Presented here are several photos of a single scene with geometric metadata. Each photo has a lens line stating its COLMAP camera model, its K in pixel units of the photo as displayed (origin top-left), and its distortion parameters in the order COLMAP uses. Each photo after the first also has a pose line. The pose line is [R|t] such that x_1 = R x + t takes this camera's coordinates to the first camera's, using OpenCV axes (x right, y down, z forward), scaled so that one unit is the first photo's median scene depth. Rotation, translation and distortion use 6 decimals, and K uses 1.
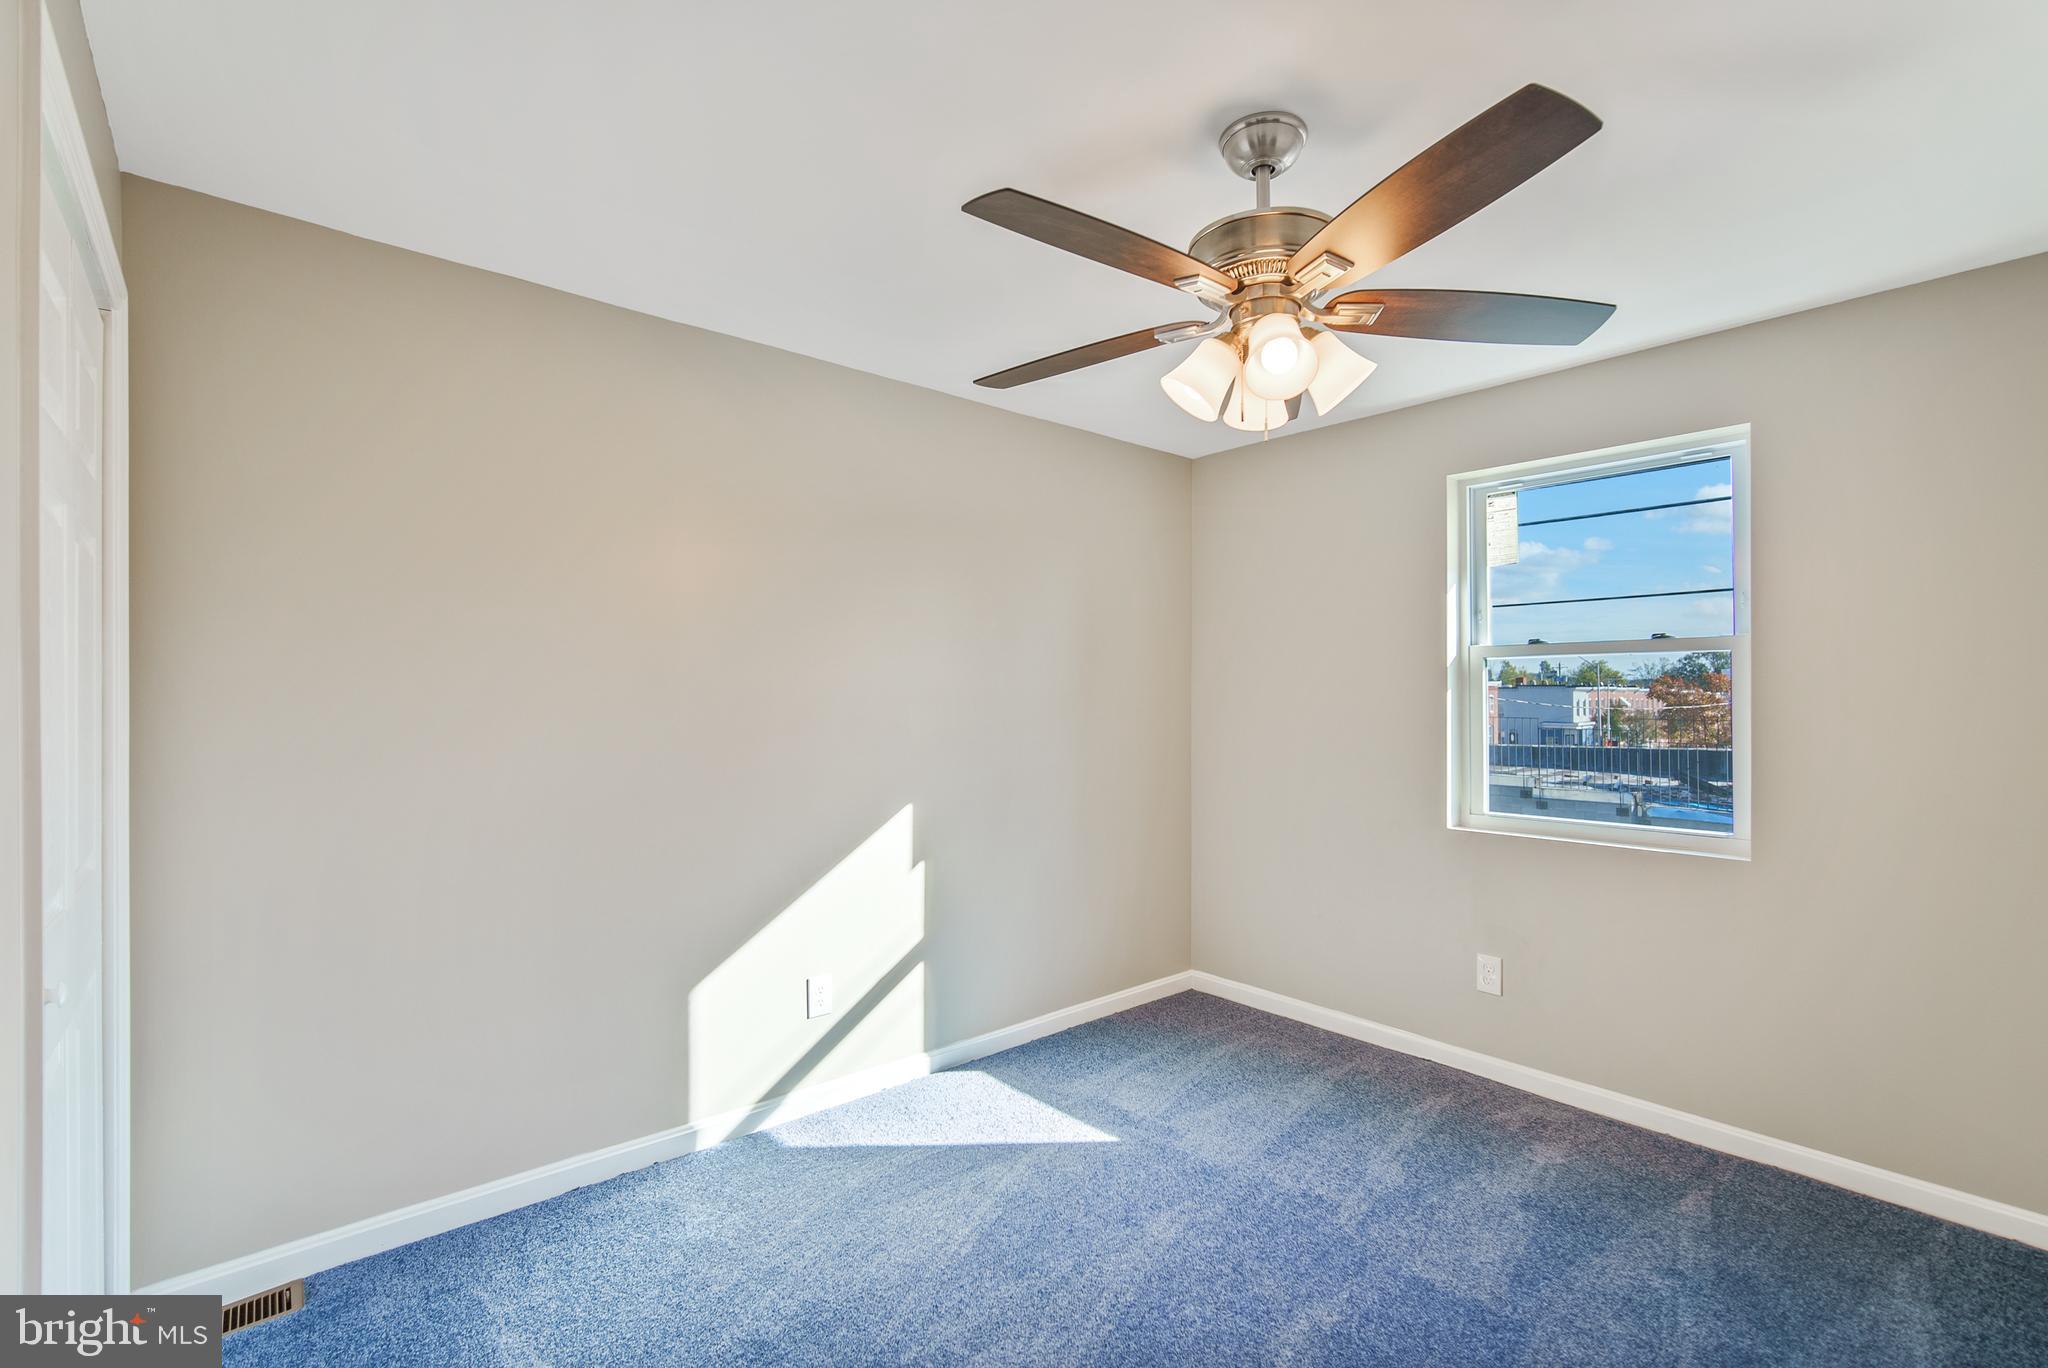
lens RADIAL K [[910.6, 0, 1044.8], [0, 910.6, 666.6], [0, 0, 1]] dist [-0.014482, 0.005313]
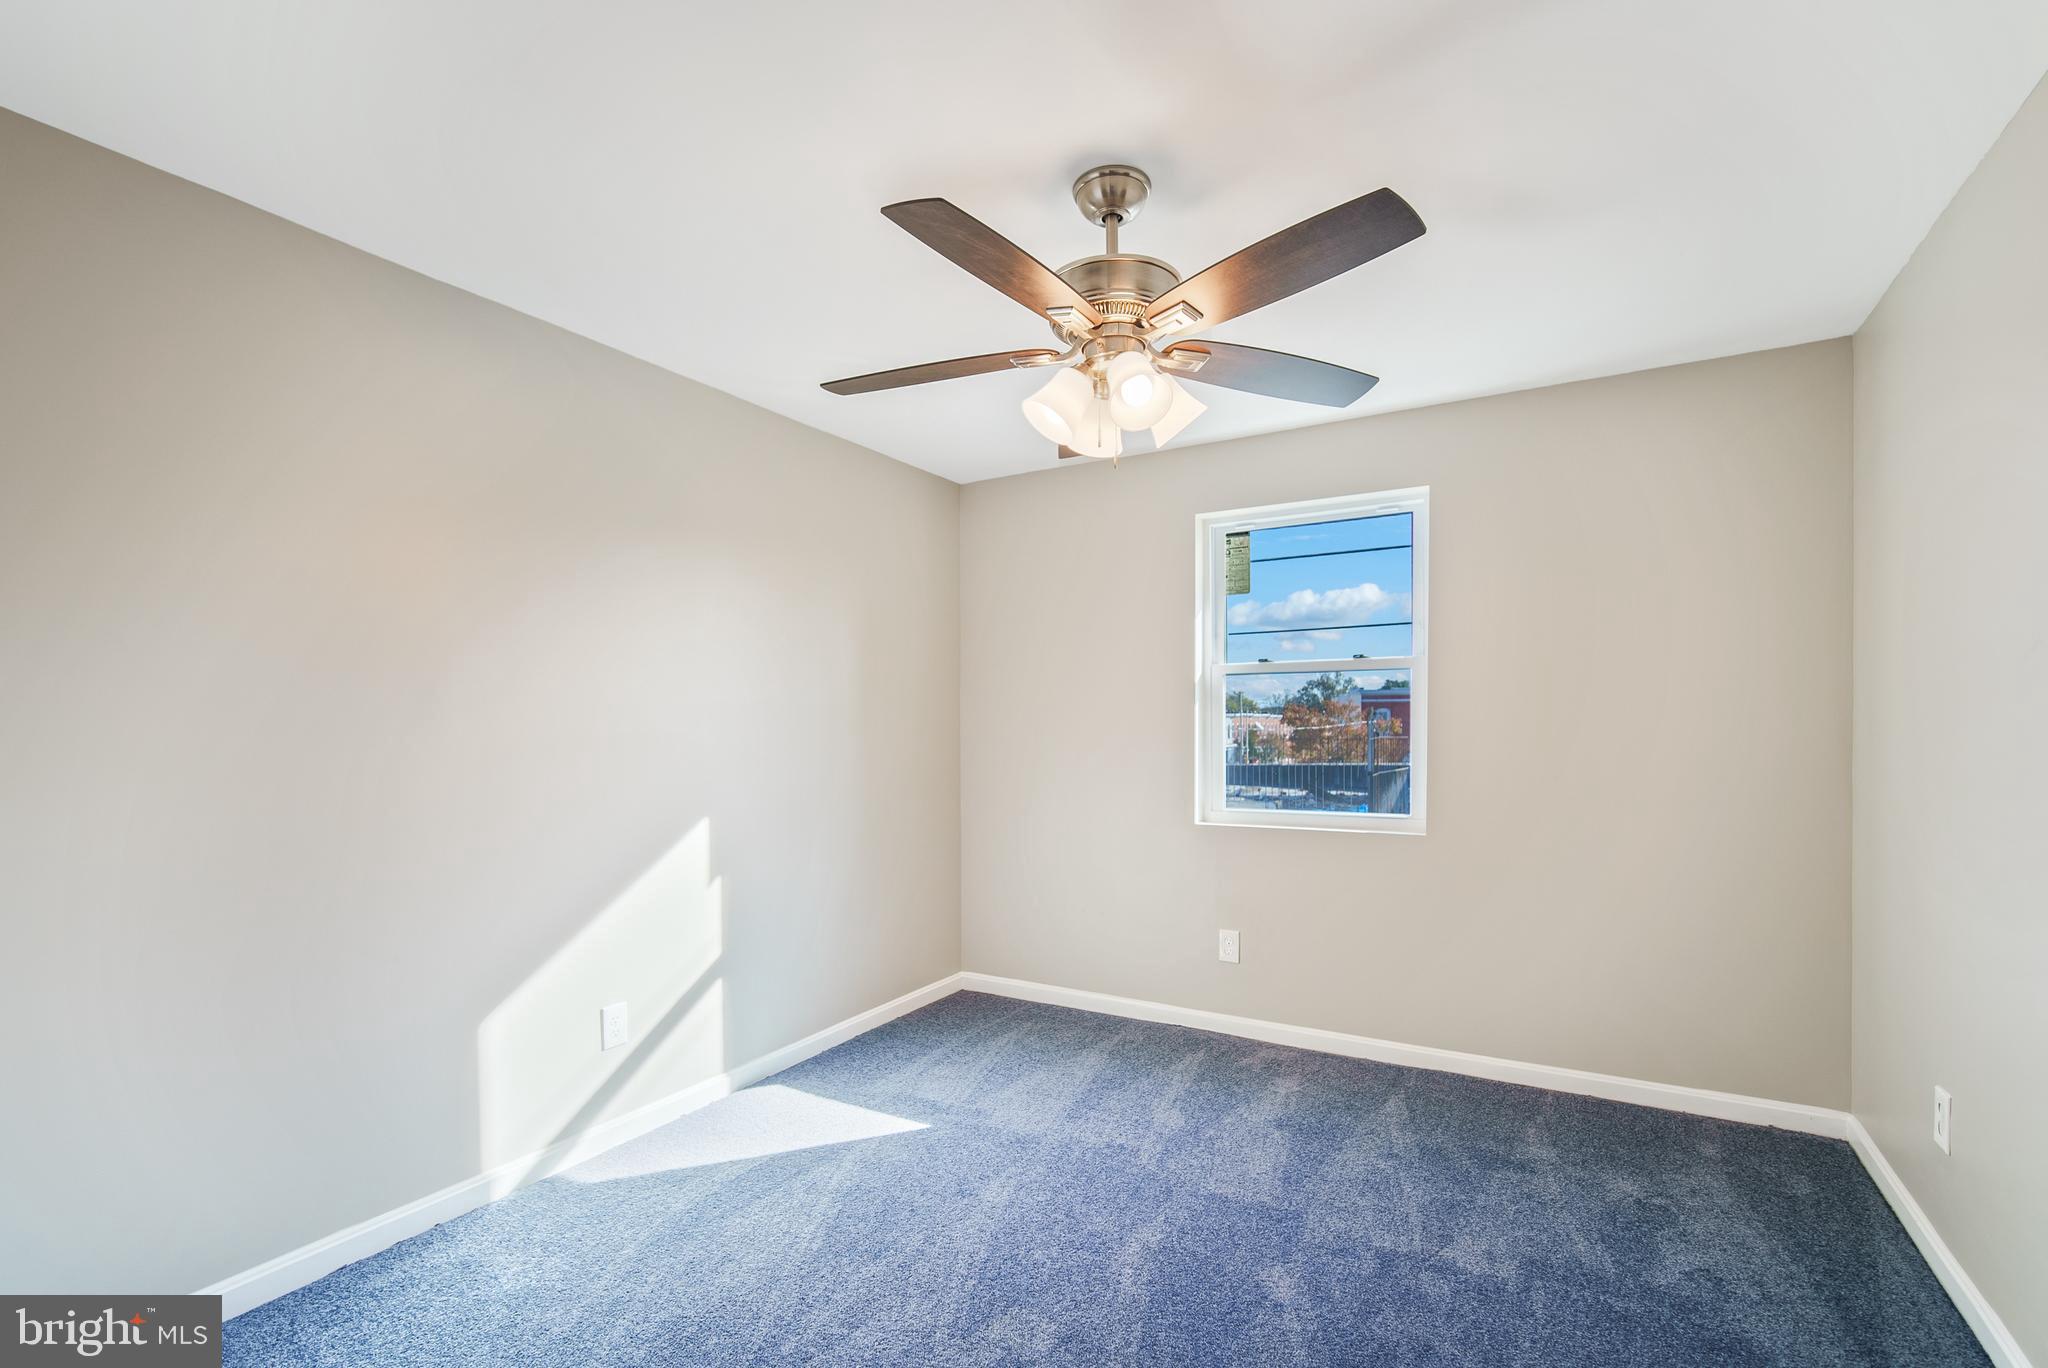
lens RADIAL K [[910.6, 0, 1012.6], [0, 910.6, 725.8], [0, 0, 1]] dist [-0.014482, 0.005313]
pose [[0.948993, -0.007838, 0.315201, -0.167442], [-0.001596, 0.999559, 0.029661, 0.025953], [-0.315294, -0.028651, 0.948561, -0.016788]]
